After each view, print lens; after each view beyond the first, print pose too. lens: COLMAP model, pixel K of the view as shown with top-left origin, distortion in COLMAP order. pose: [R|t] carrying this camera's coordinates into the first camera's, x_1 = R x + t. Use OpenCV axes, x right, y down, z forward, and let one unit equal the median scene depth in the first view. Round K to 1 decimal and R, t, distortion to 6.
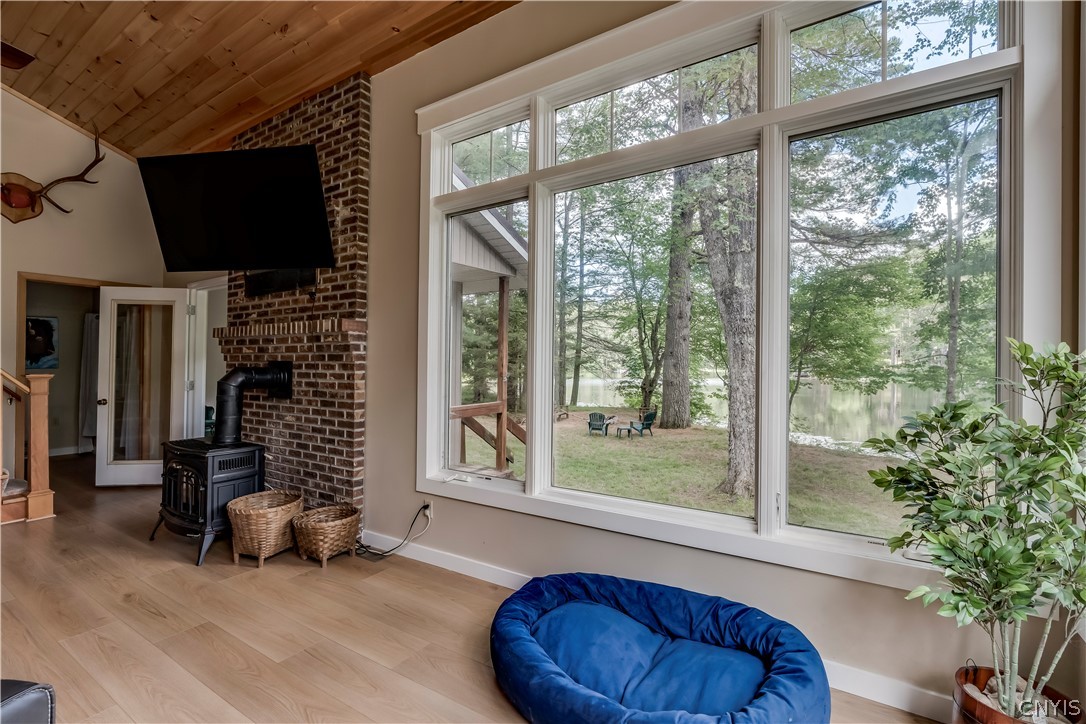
lens RADIAL K [[498.7, 0, 543.8], [0, 498.7, 367.7], [0, 0, 1]] dist [0.003144, 0.001392]
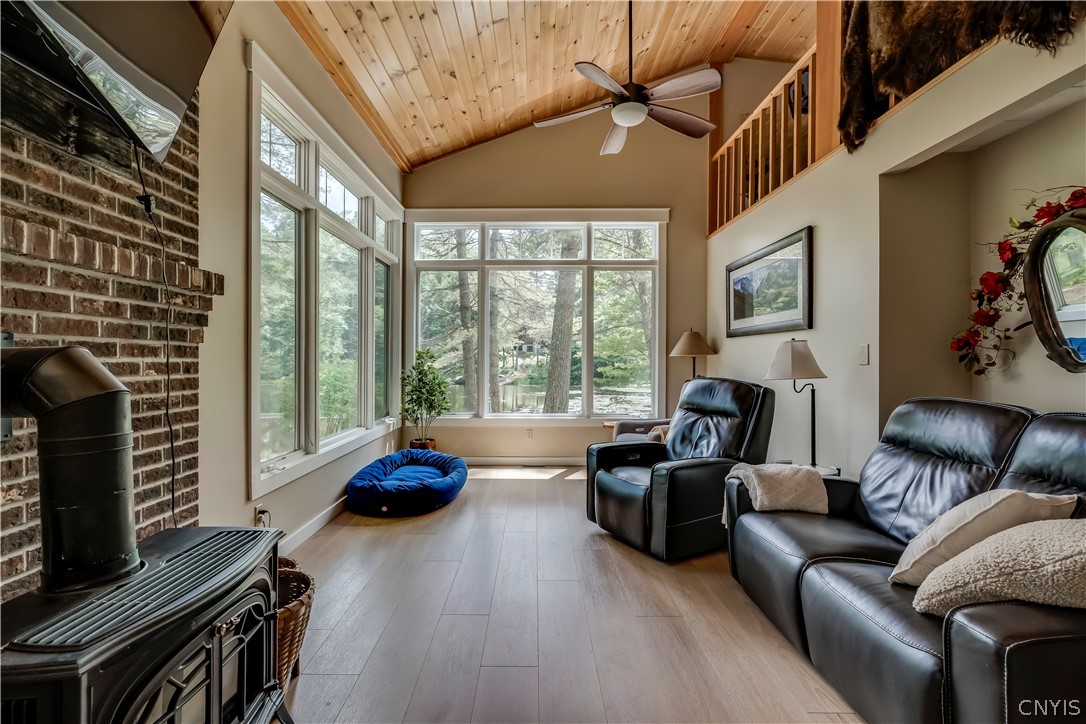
lens RADIAL K [[498.7, 0, 536.9], [0, 498.7, 349.5], [0, 0, 1]] dist [0.003144, 0.001392]
pose [[-0.548483, -0.004849, 0.836147, -1.086535], [-0.022612, 0.999703, -0.009036, -0.007398], [-0.835856, -0.023863, -0.548430, 0.951748]]
